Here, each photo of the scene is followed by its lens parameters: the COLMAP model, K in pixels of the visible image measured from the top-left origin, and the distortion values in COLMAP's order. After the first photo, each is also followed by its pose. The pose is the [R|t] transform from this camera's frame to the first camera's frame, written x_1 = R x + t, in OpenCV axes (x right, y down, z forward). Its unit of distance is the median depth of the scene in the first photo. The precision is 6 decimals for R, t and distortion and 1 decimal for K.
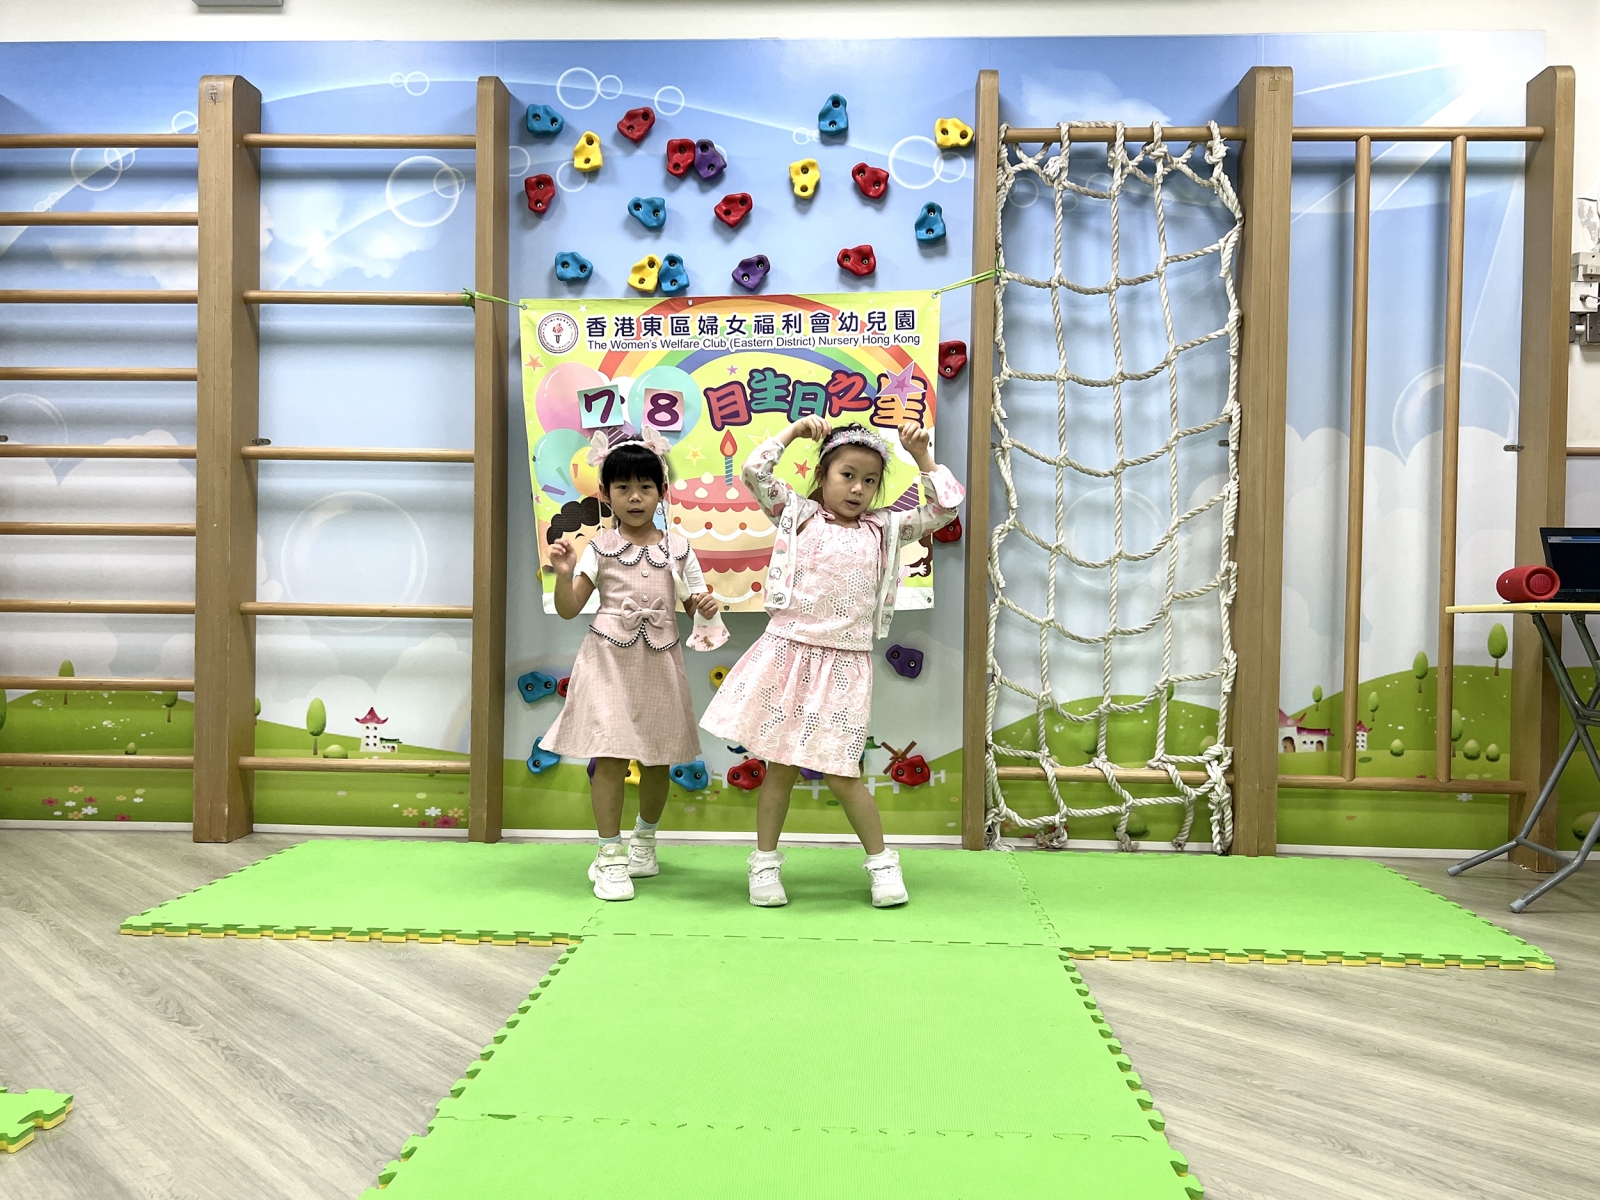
lens RADIAL K [[1306.5, 0, 777.6], [0, 1306.5, 601.8], [0, 0, 1]] dist [0.068111, 0.000201]
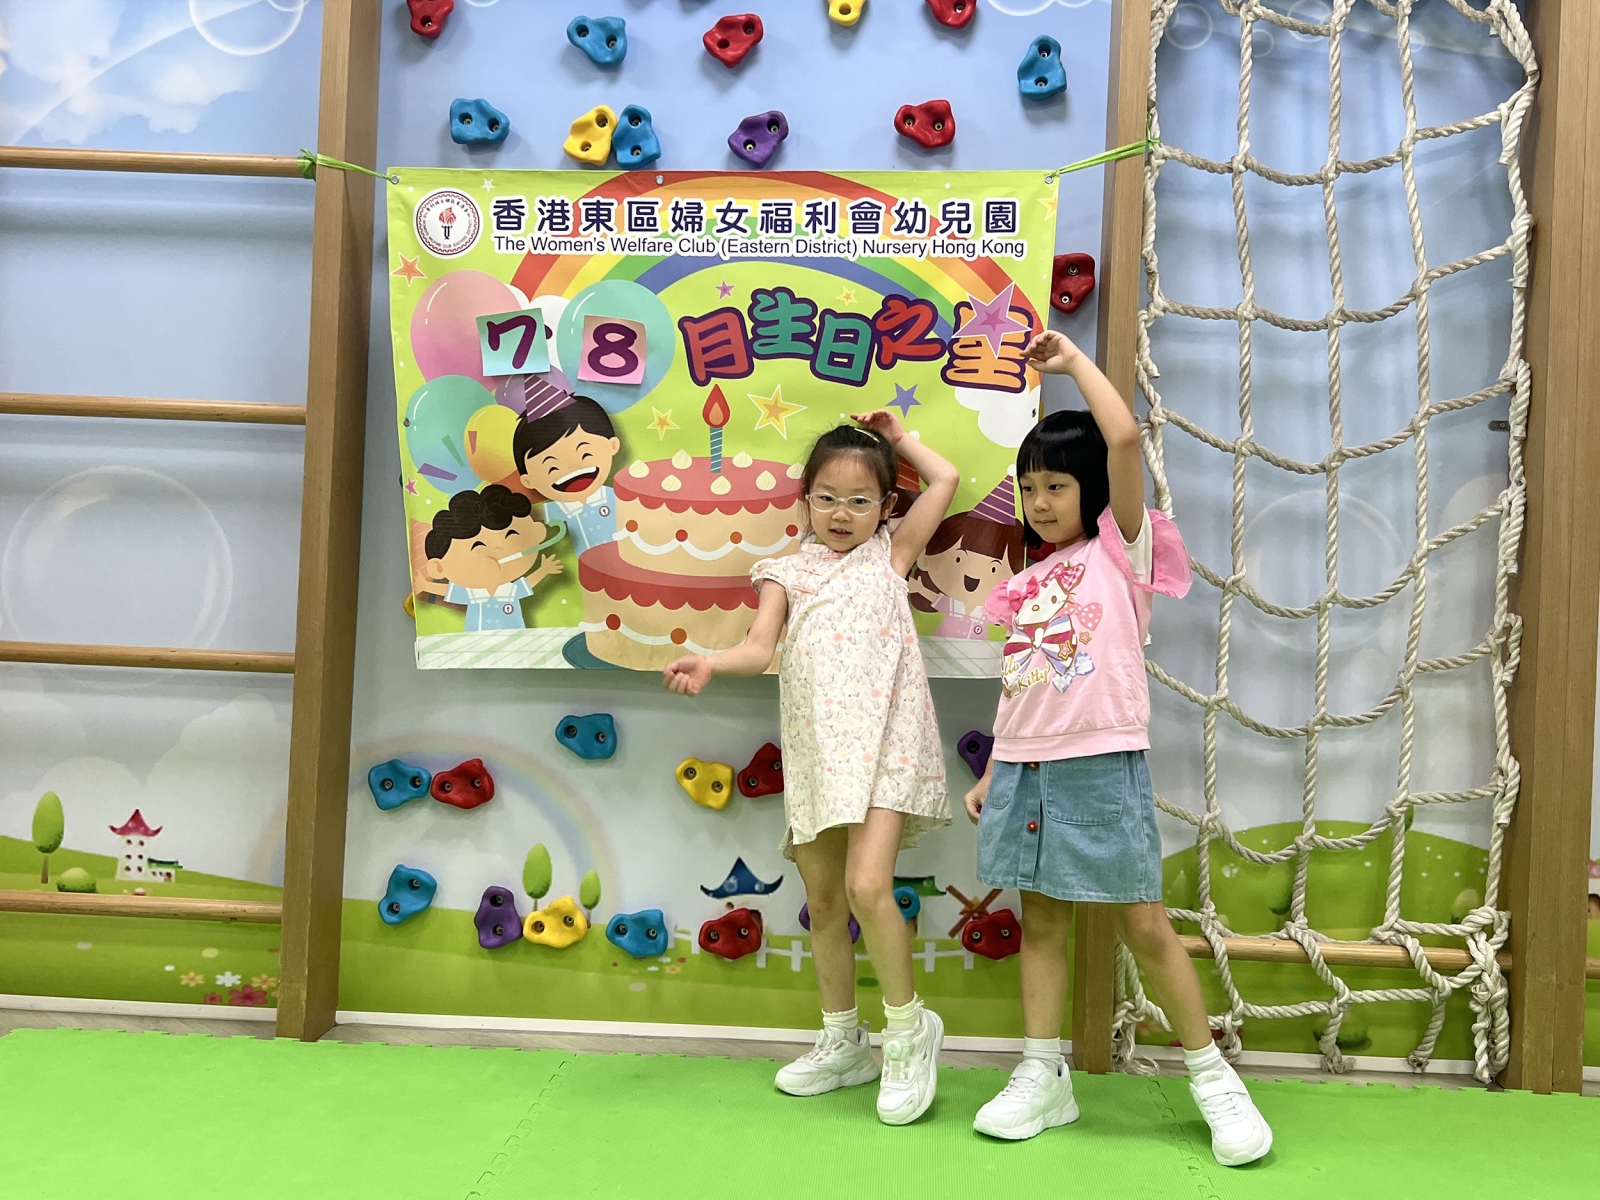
lens RADIAL K [[1683.2, 0, 803.6], [0, 1683.2, 582.0], [0, 0, 1]] dist [0.147037, -0.309196]
pose [[0.999639, 0.025075, 0.009698, -0.000962], [-0.024859, 0.999454, -0.021768, -0.019571], [-0.010239, 0.021520, 0.999716, 0.187245]]
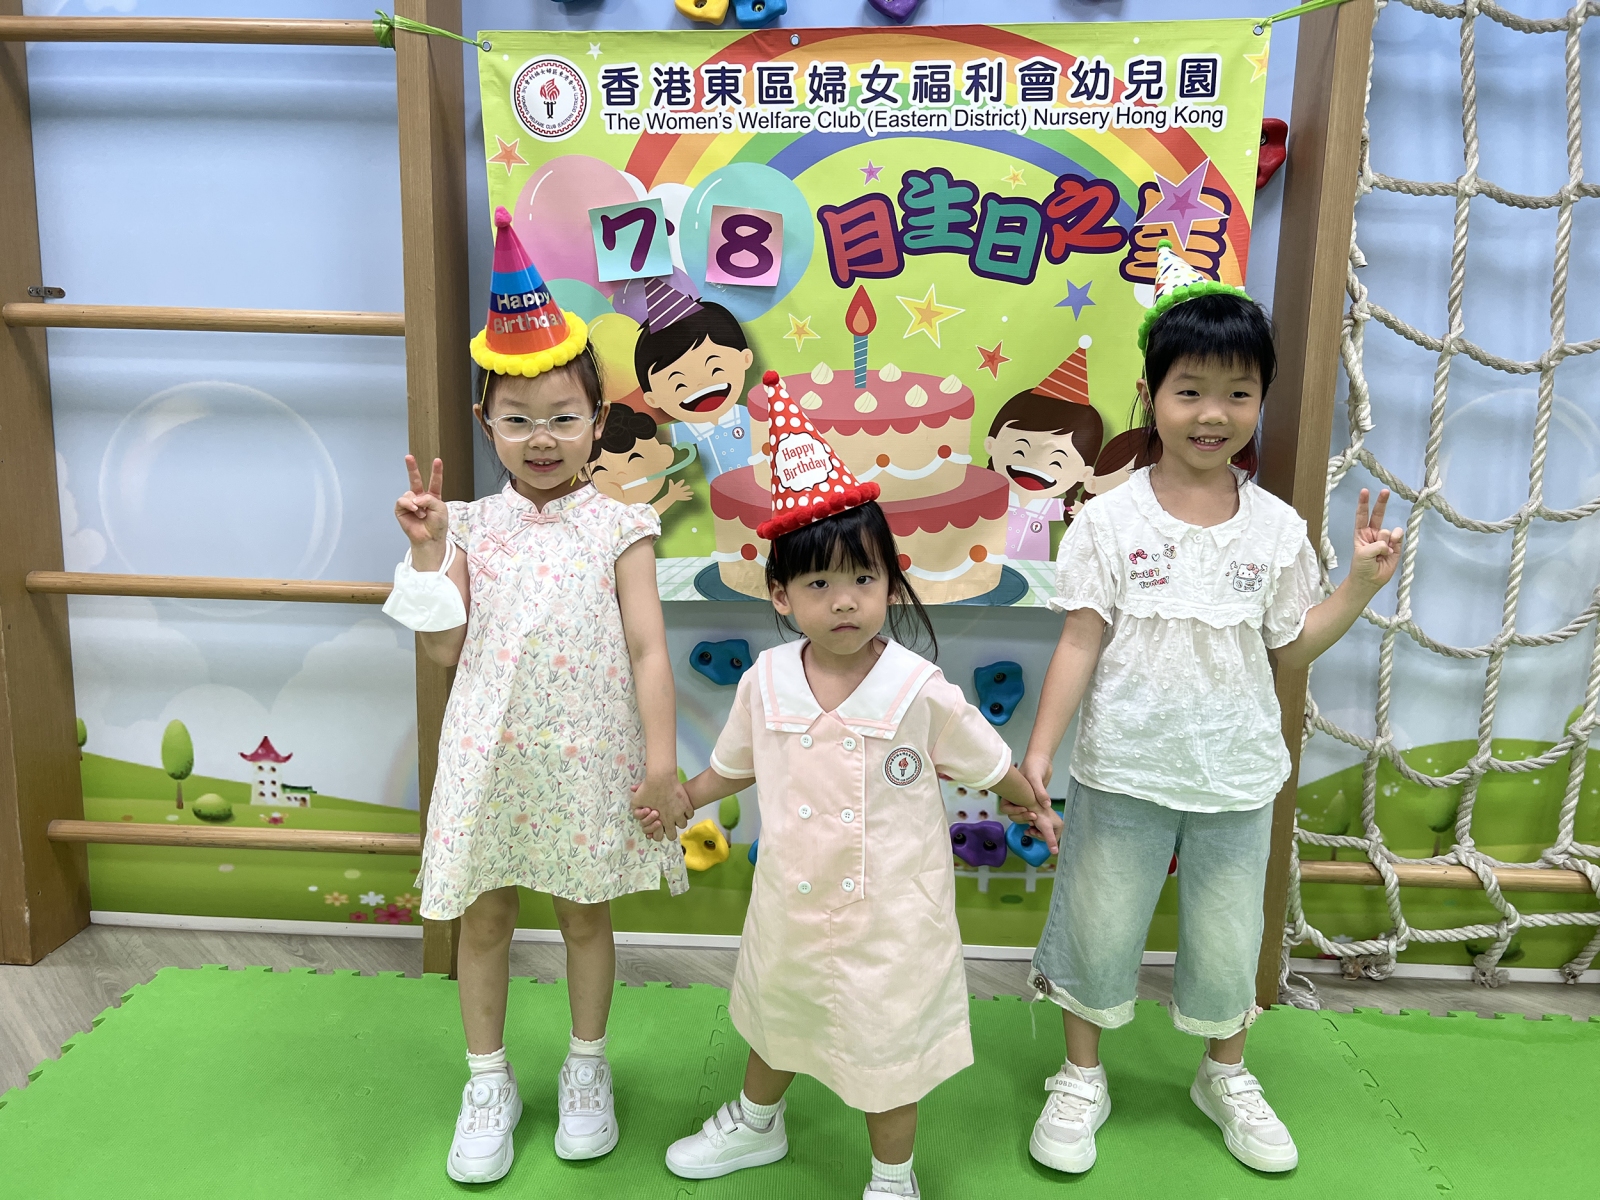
lens RADIAL K [[1244.5, 0, 800.0], [0, 1244.5, 600.0], [0, 0, 1]] dist [0.022683, -0.002546]
pose [[0.999923, 0.006599, 0.010543, -0.067704], [-0.008239, 0.986420, 0.164033, -0.085225], [-0.009317, -0.164107, 0.986398, 0.451960]]
